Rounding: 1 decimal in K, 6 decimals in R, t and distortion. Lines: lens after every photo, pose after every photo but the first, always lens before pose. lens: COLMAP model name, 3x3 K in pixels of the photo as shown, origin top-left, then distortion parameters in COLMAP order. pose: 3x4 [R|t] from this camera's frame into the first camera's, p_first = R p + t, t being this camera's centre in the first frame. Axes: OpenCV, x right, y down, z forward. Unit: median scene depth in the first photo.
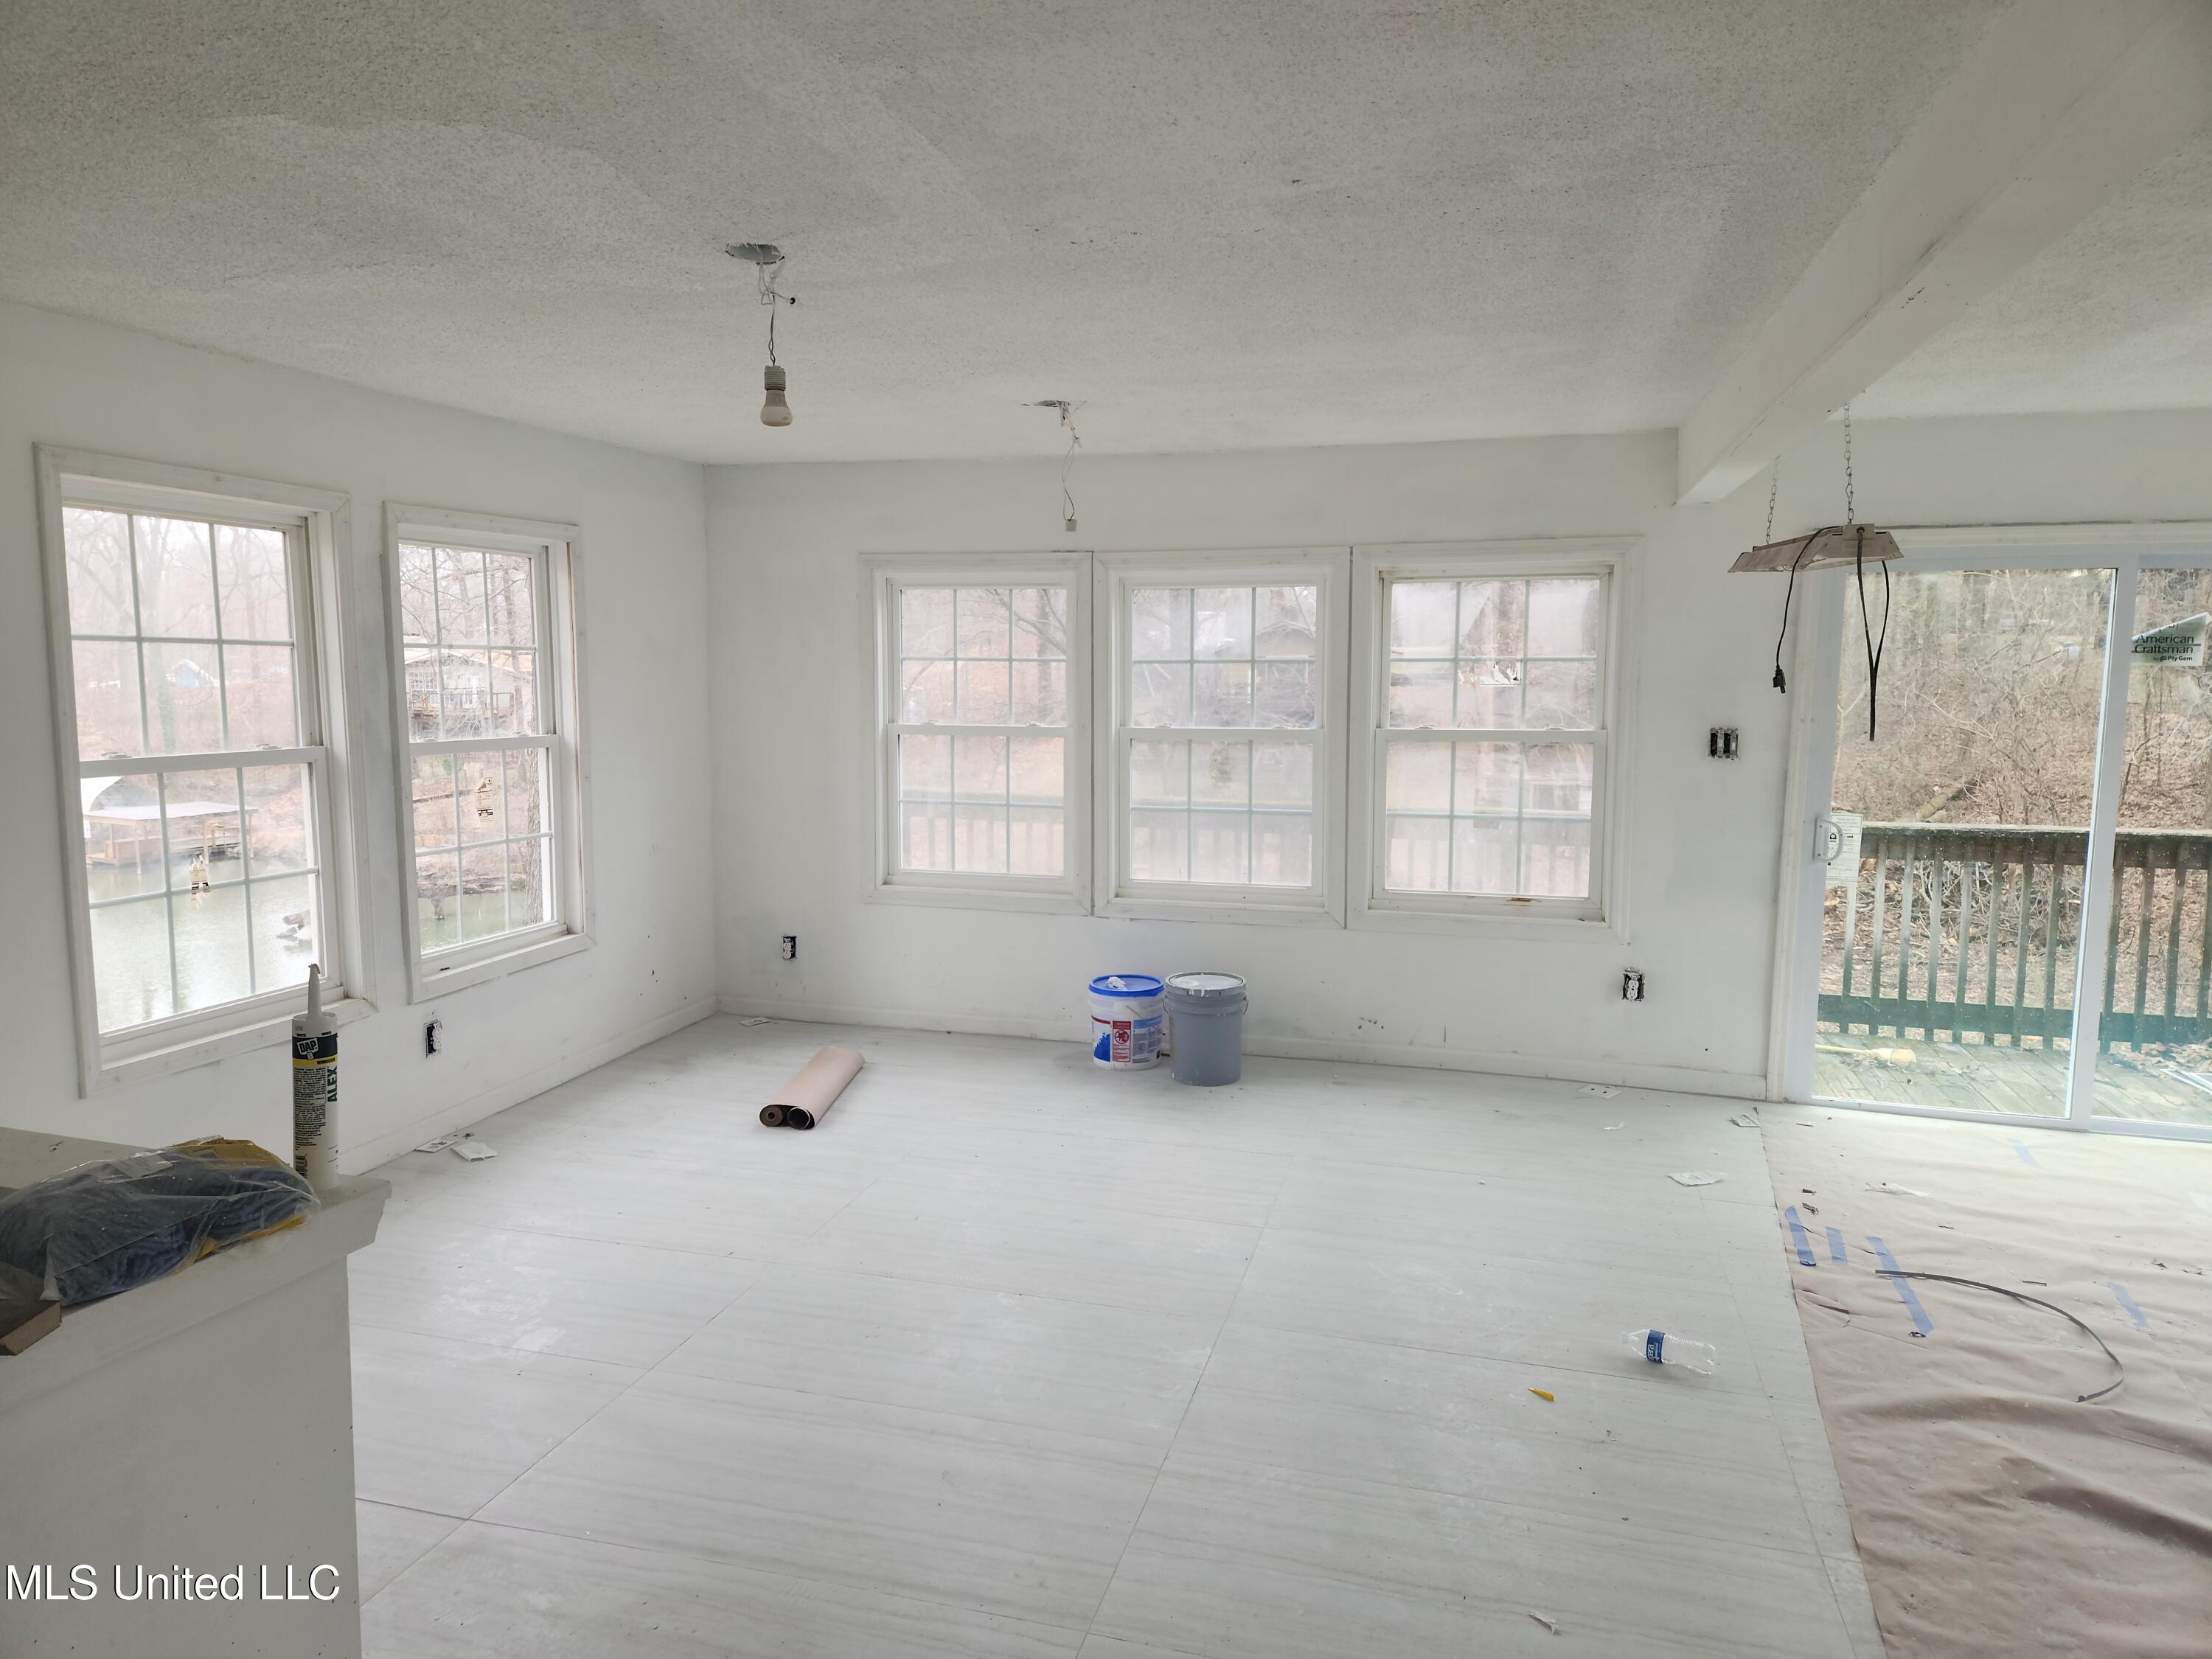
lens RADIAL K [[1482.9, 0, 1061.0], [0, 1482.9, 831.4], [0, 0, 1]] dist [0.079858, -0.067500]
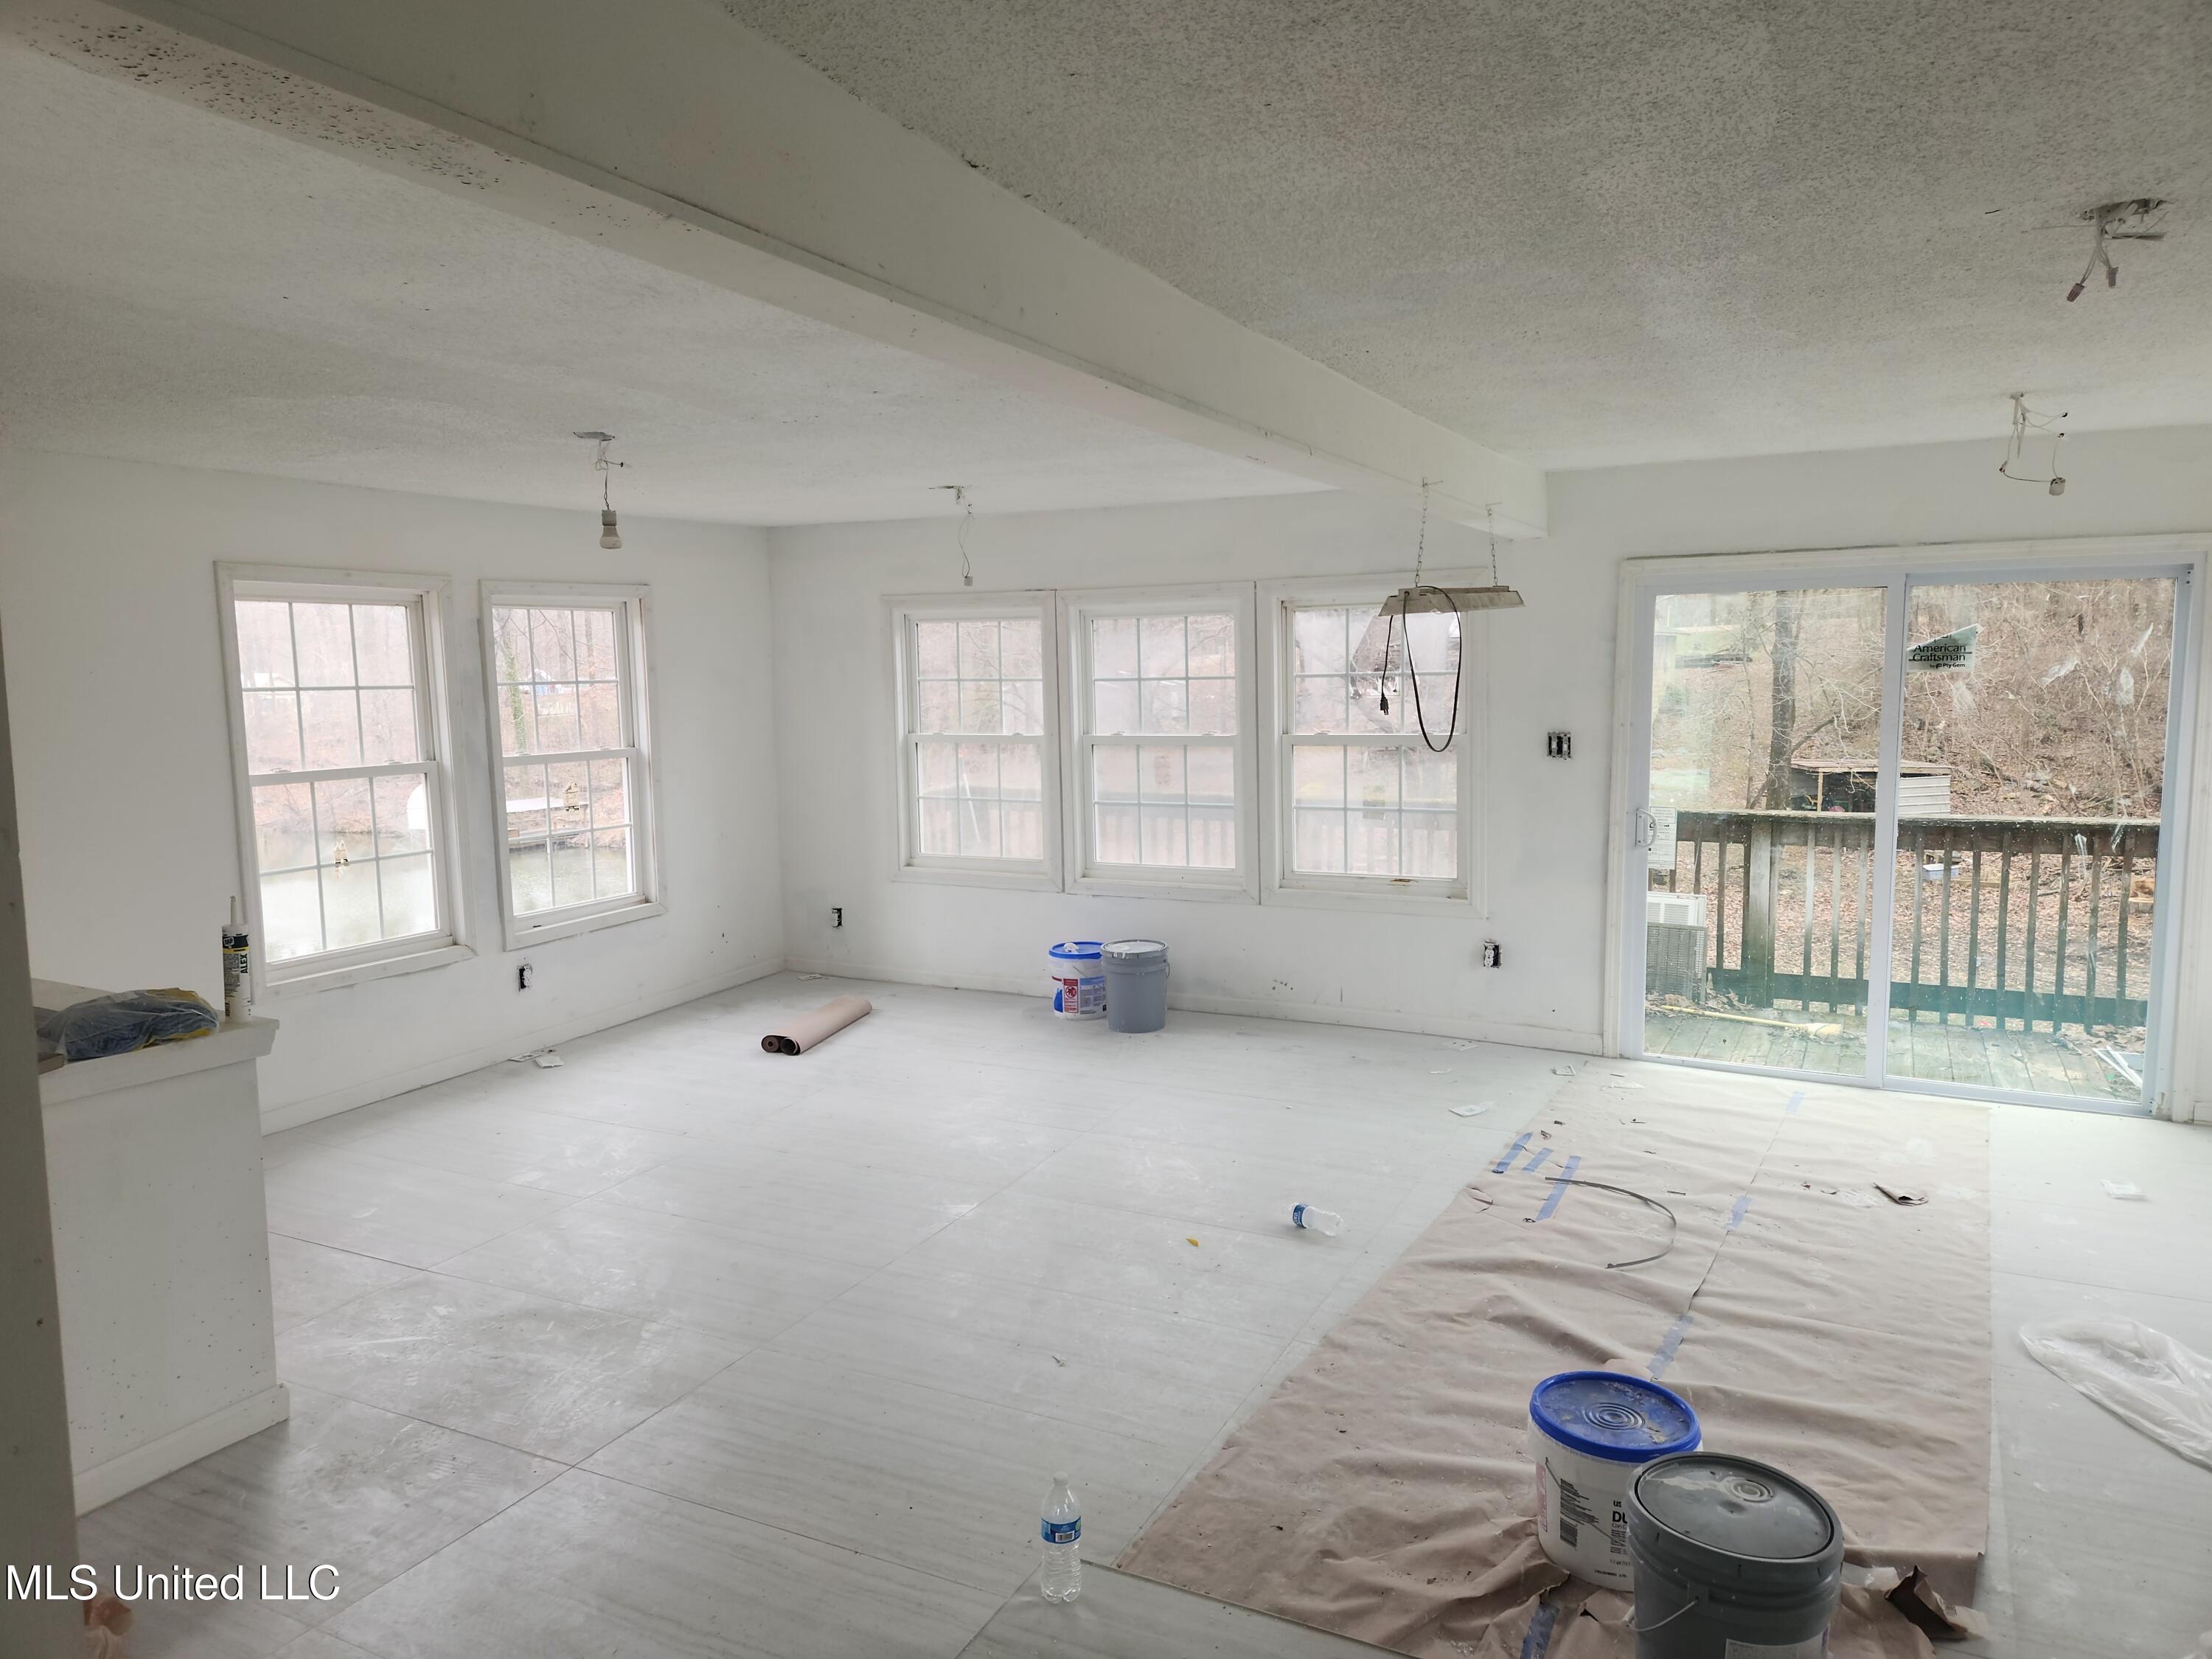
lens RADIAL K [[1482.9, 0, 1061.0], [0, 1482.9, 831.4], [0, 0, 1]] dist [0.079858, -0.067500]
pose [[0.981345, -0.000271, -0.192254, 0.285024], [0.001360, 0.999984, 0.005534, 0.000890], [0.192249, -0.005693, 0.981330, -0.200385]]
